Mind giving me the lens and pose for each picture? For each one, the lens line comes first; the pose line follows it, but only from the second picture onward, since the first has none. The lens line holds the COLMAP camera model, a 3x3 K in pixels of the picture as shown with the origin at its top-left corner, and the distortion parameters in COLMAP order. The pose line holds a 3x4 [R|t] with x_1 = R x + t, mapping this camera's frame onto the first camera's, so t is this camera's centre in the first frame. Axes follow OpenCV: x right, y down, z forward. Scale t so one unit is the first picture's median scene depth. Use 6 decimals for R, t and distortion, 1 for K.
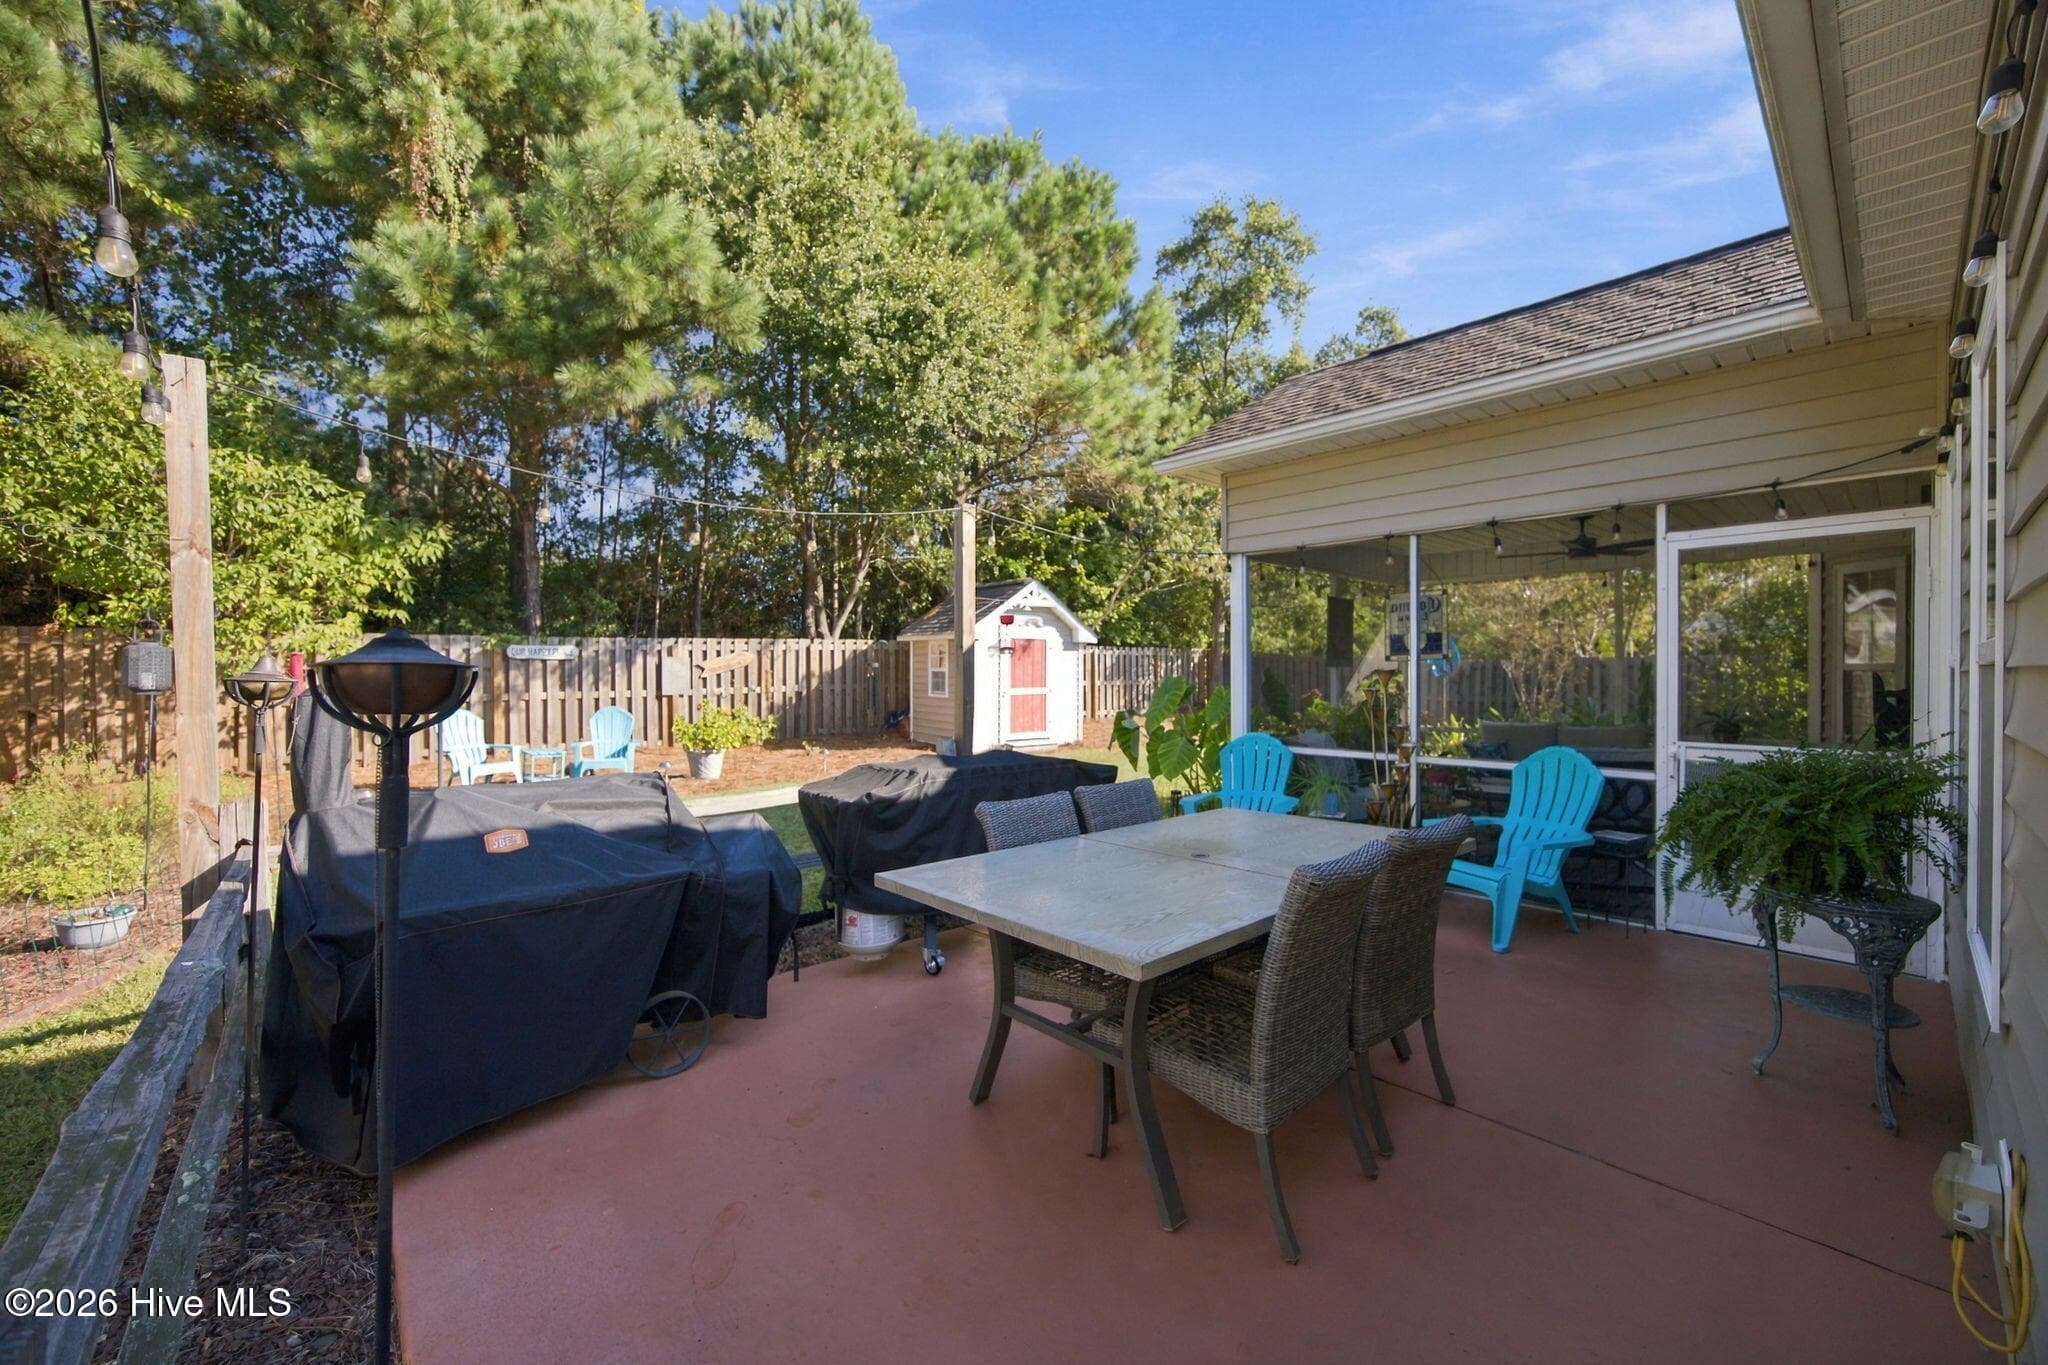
lens RADIAL K [[794.1, 0, 1006.1], [0, 794.1, 676.0], [0, 0, 1]] dist [-0.001725, 0.000560]
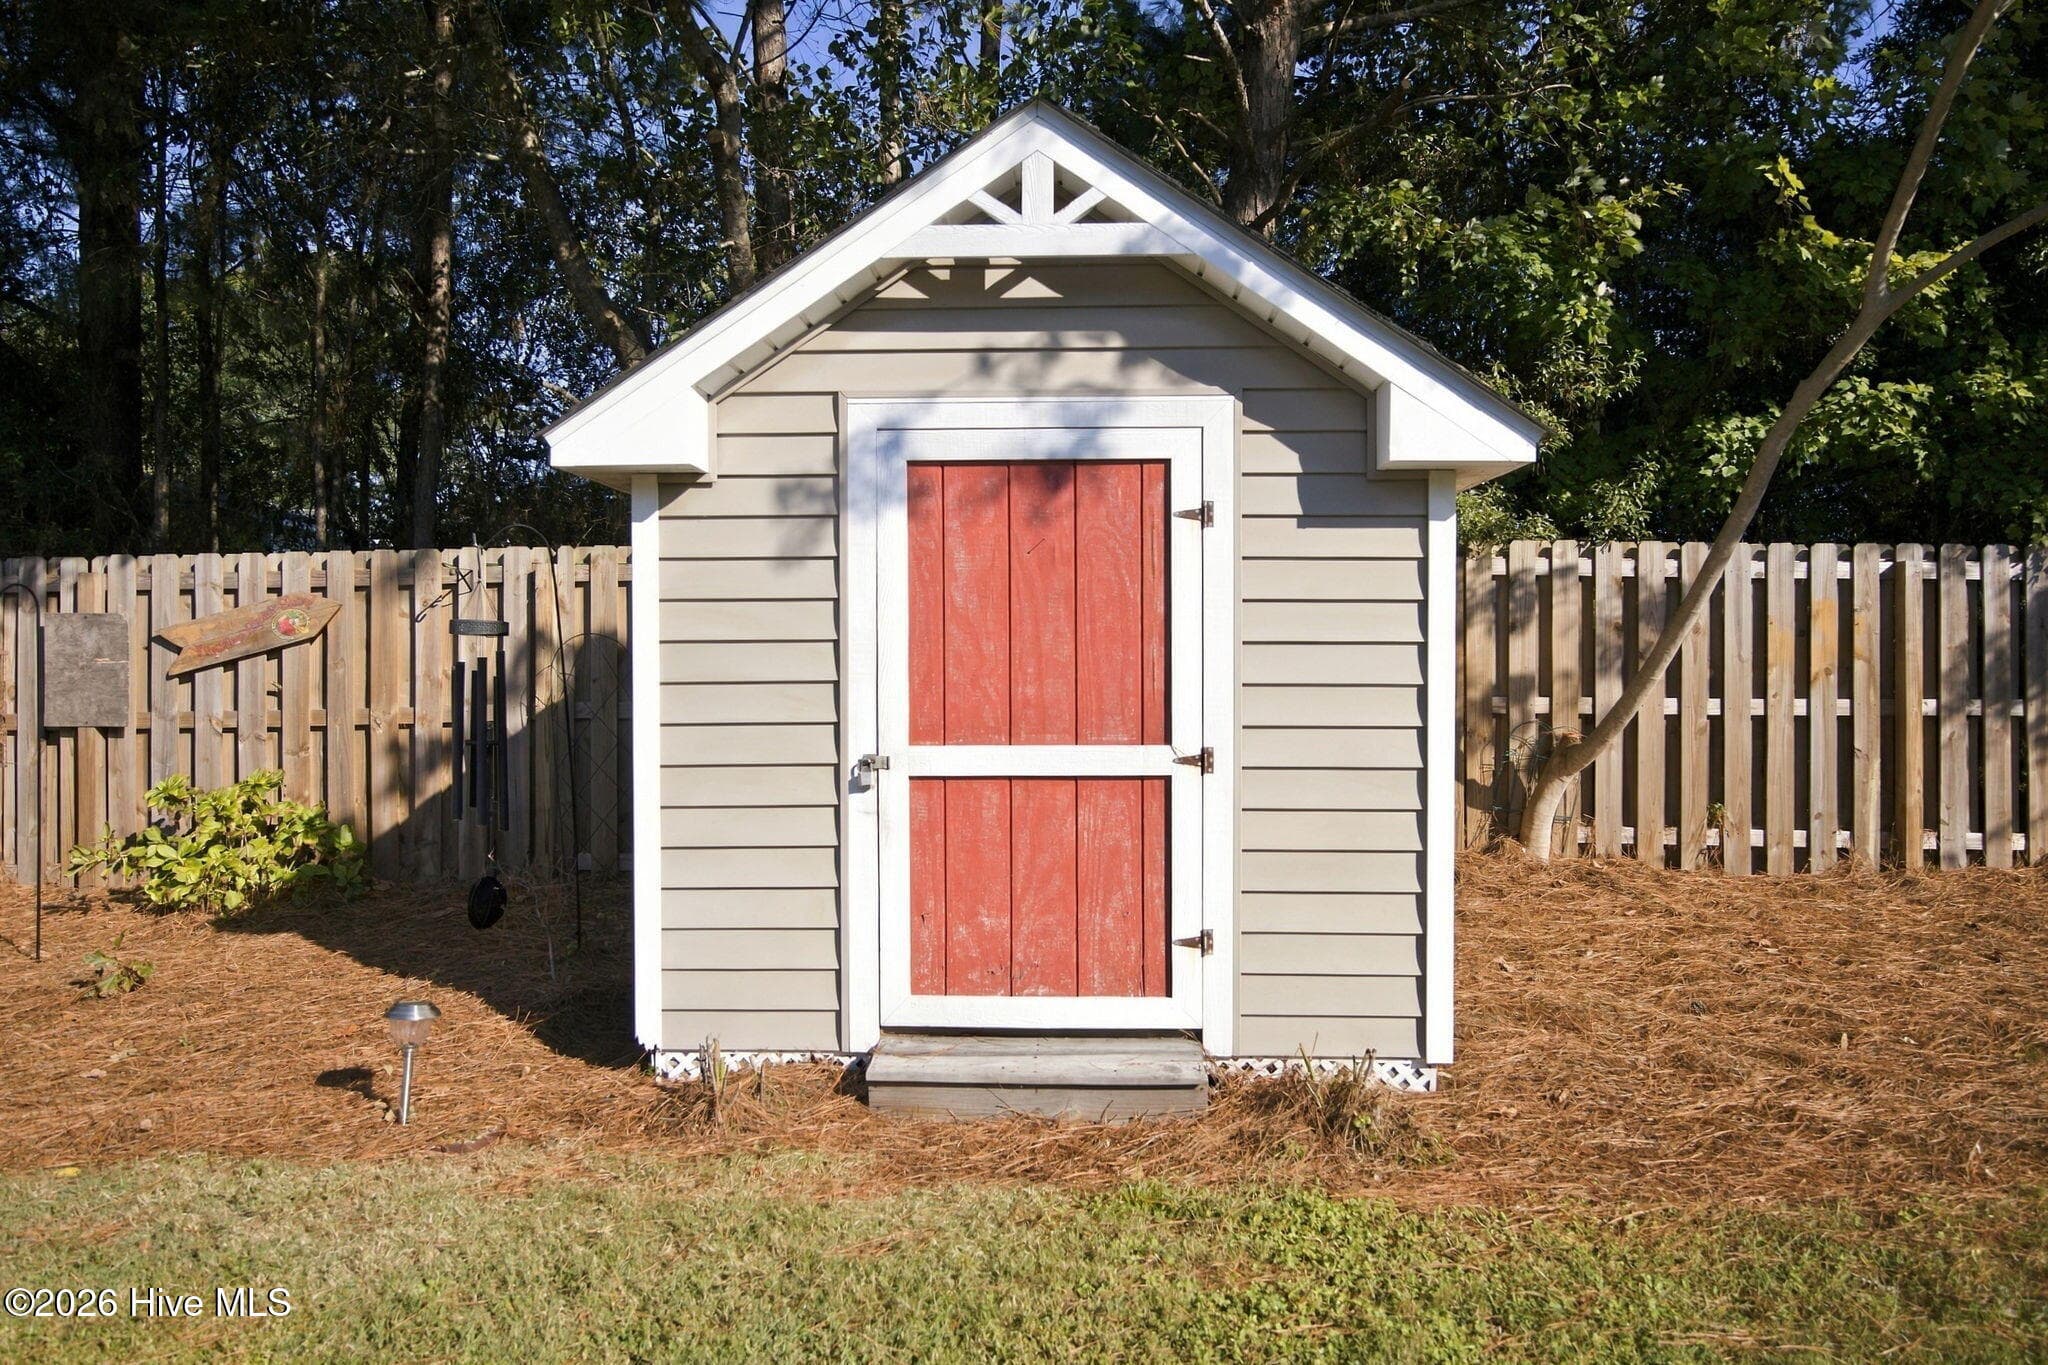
lens RADIAL K [[1372.0, 0, 1024.0], [0, 1372.0, 682.5], [0, 0, 1]] dist [-0.004622, -0.000036]
pose [[0.794911, 0.006220, -0.606695, 0.361106], [-0.003343, 0.999977, 0.005871, -0.000317], [0.606717, -0.002639, 0.794913, 1.305038]]
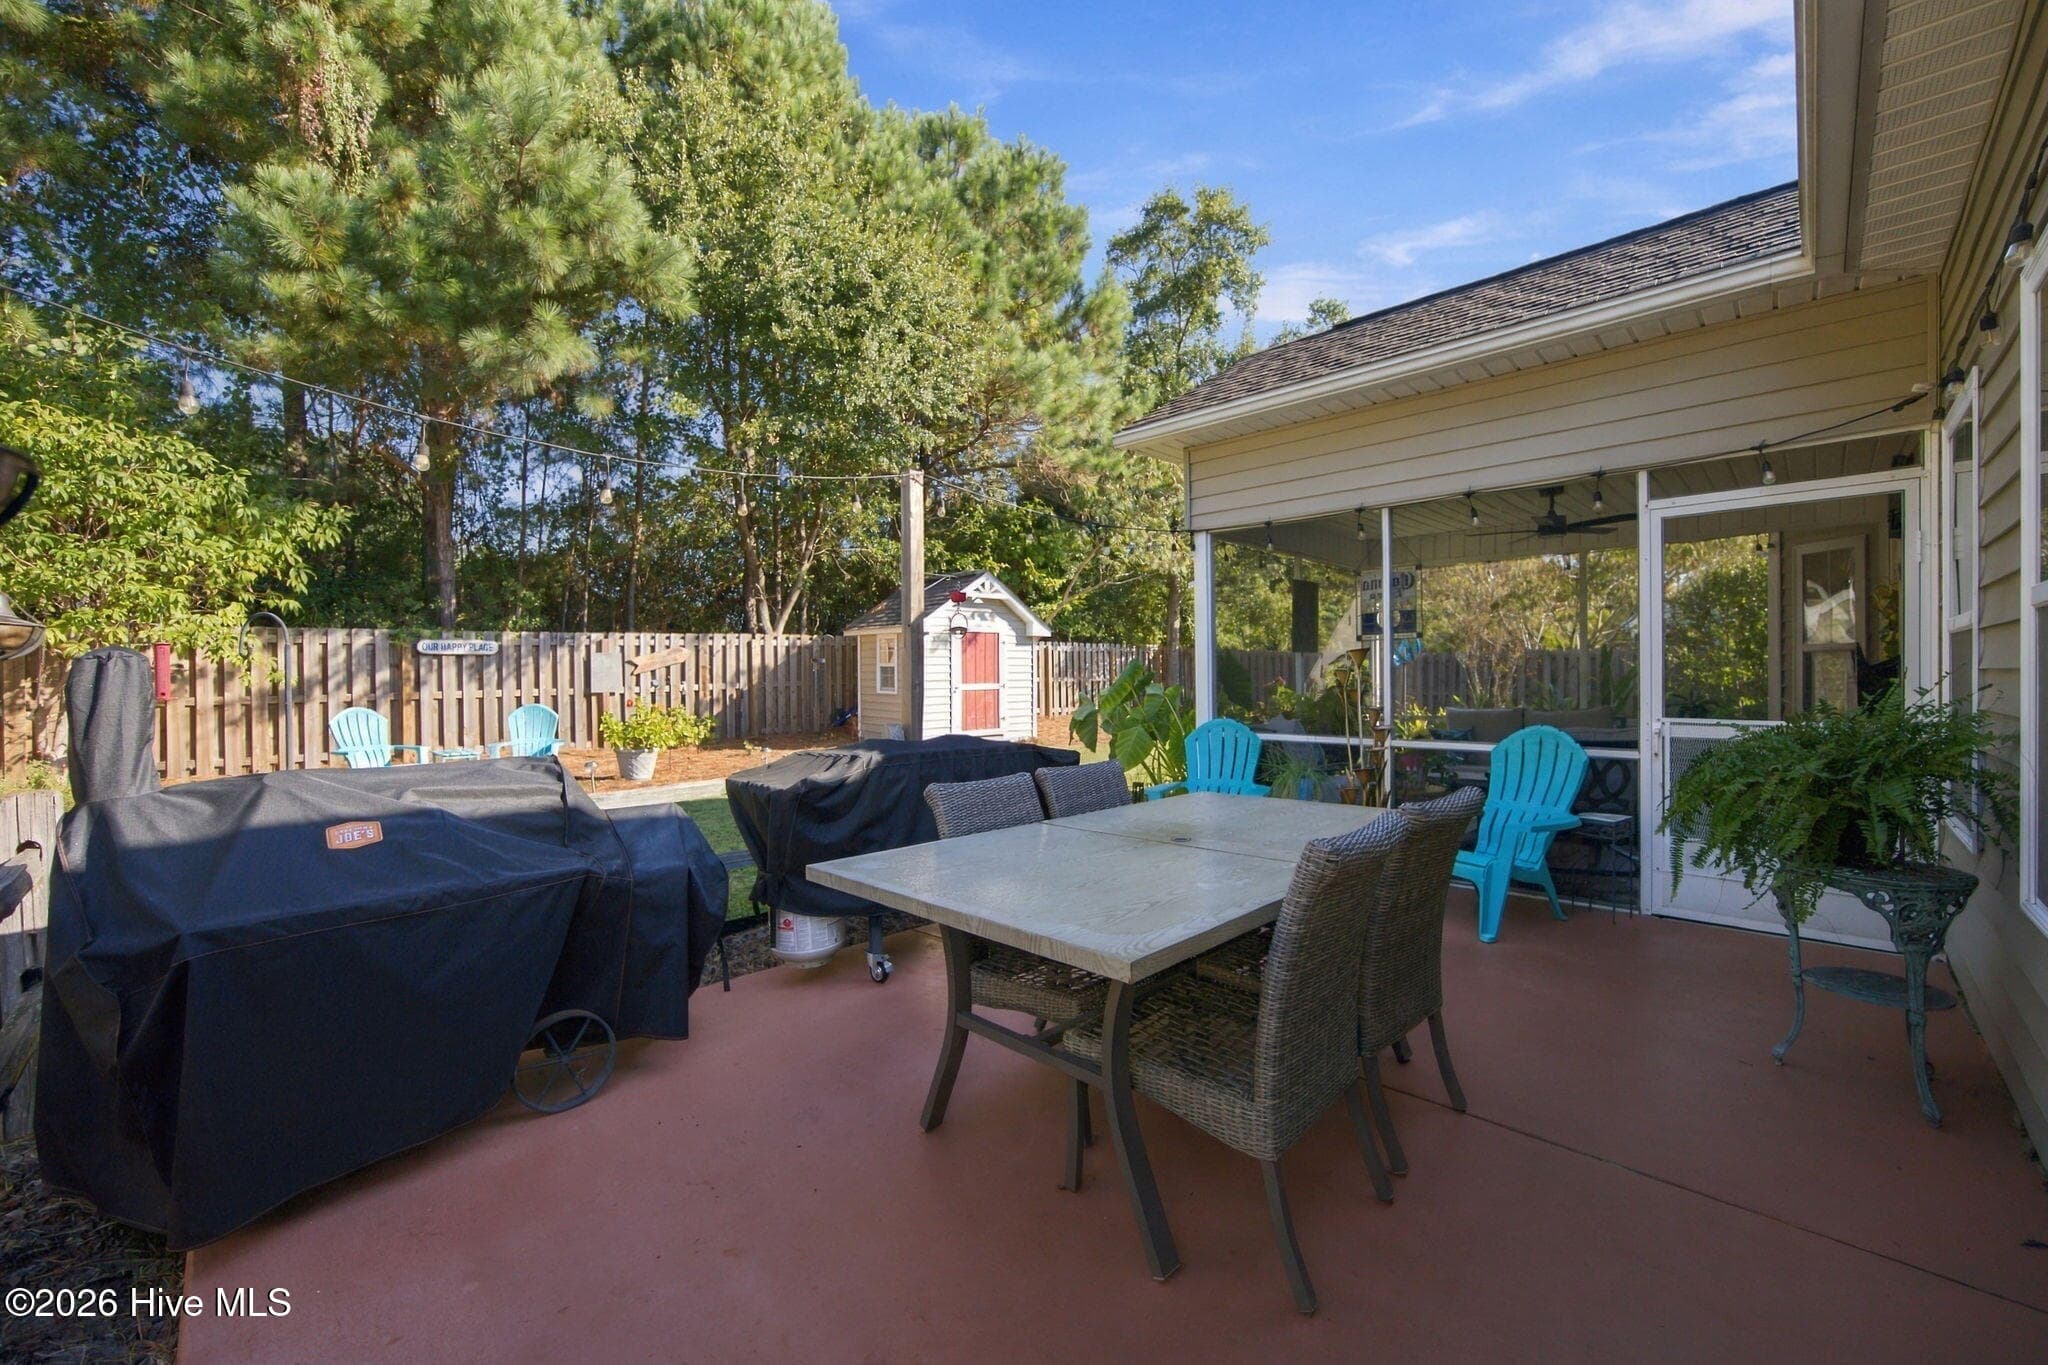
lens RADIAL K [[803.7, 0, 999.1], [0, 803.7, 682.5], [0, 0, 1]] dist [-0.000190, -0.000234]
pose [[0.998632, -0.007953, 0.051679, -0.000664], [0.007678, 0.999955, 0.005516, 0.014400], [-0.051721, -0.005111, 0.998648, 0.037822]]
